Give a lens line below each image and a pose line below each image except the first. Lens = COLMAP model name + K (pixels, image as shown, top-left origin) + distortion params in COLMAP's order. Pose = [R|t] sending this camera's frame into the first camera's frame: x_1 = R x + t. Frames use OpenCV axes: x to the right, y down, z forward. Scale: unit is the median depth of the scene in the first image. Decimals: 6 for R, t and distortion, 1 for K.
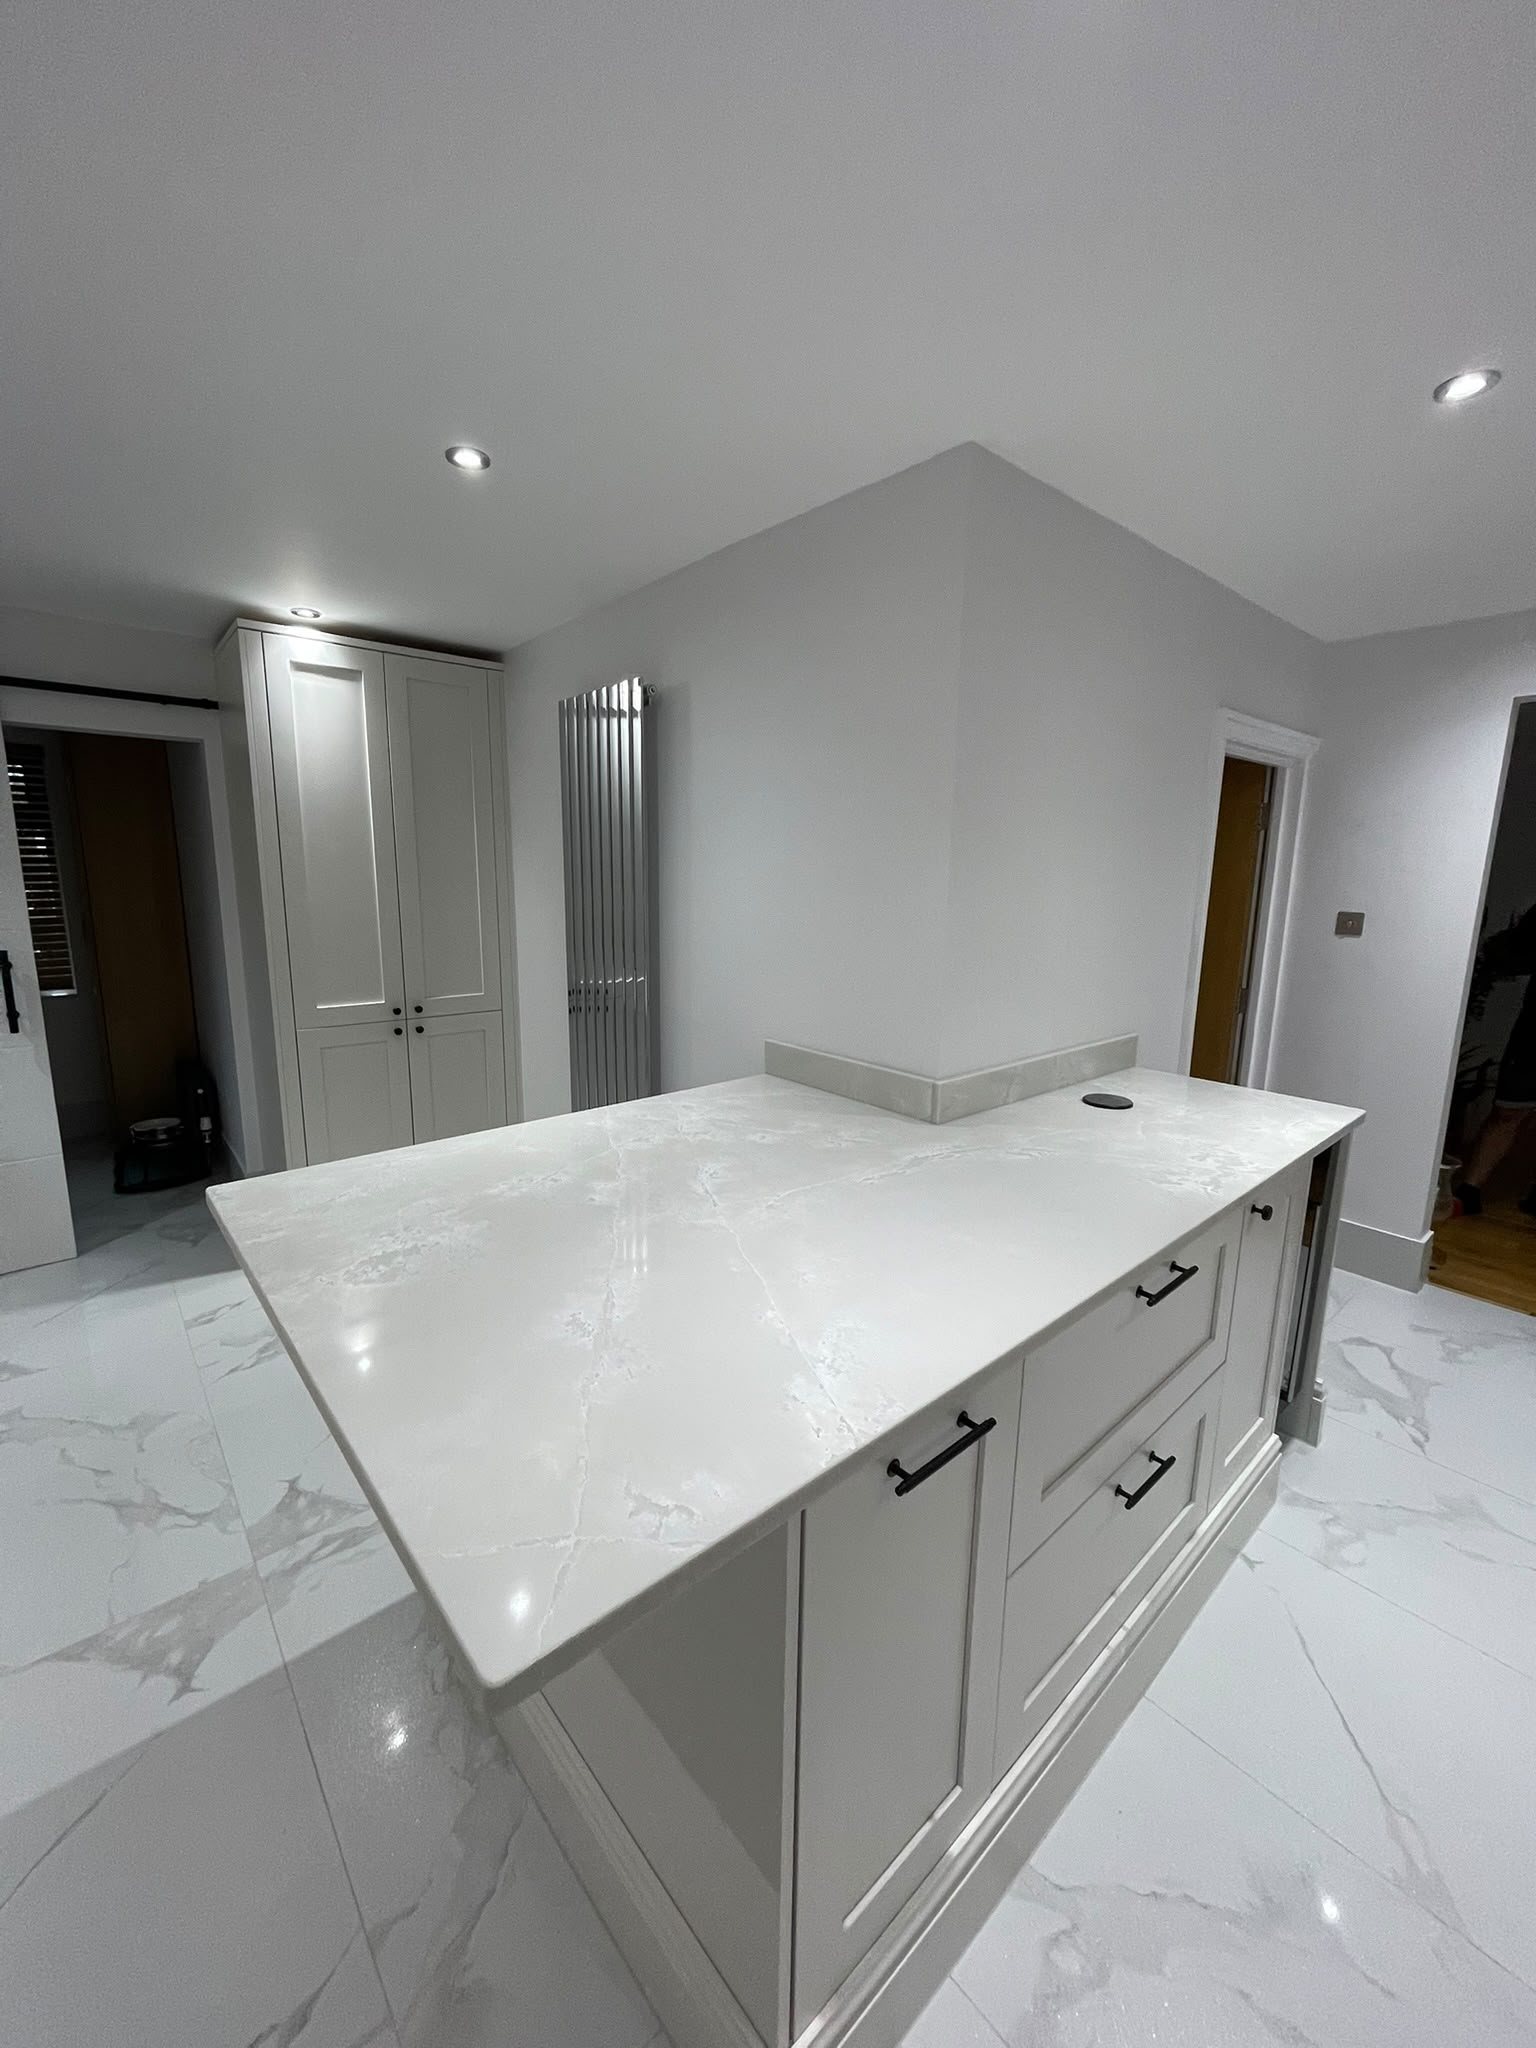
lens RADIAL K [[824.5, 0, 766.2], [0, 824.5, 1023.8], [0, 0, 1]] dist [0.000736, -0.000417]
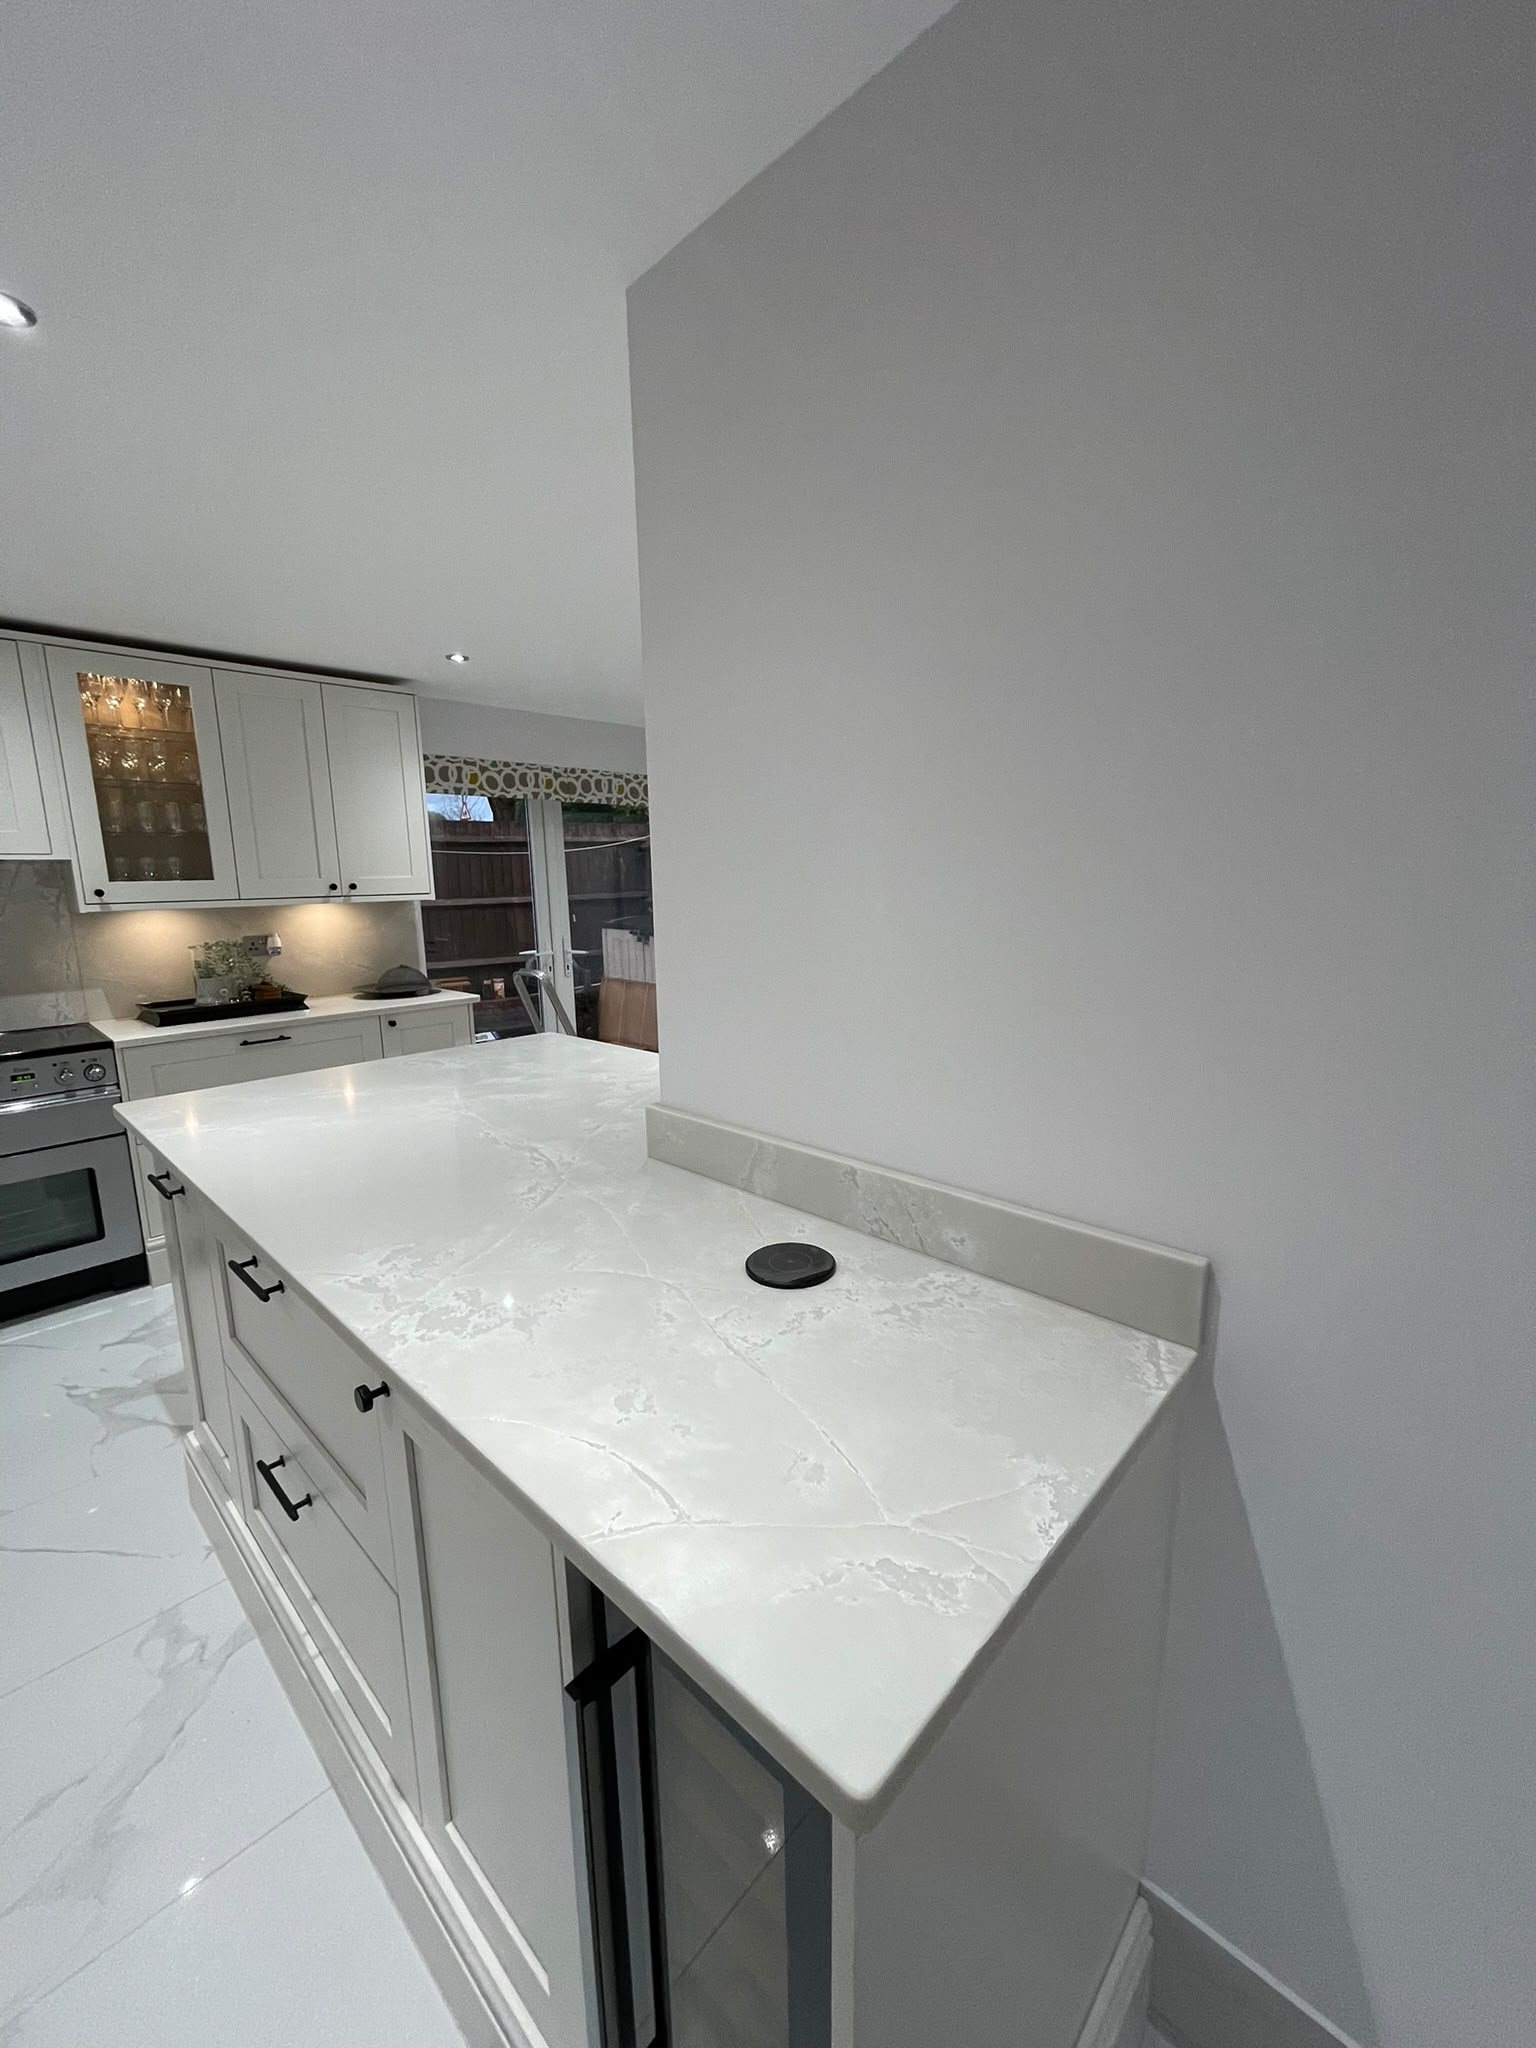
lens RADIAL K [[824.5, 0, 766.2], [0, 824.5, 1023.8], [0, 0, 1]] dist [0.000736, -0.000417]
pose [[0.081971, 0.154764, -0.984545, 1.119787], [-0.158048, 0.977387, 0.140481, -0.155026], [0.984023, 0.144090, 0.104577, 1.132263]]
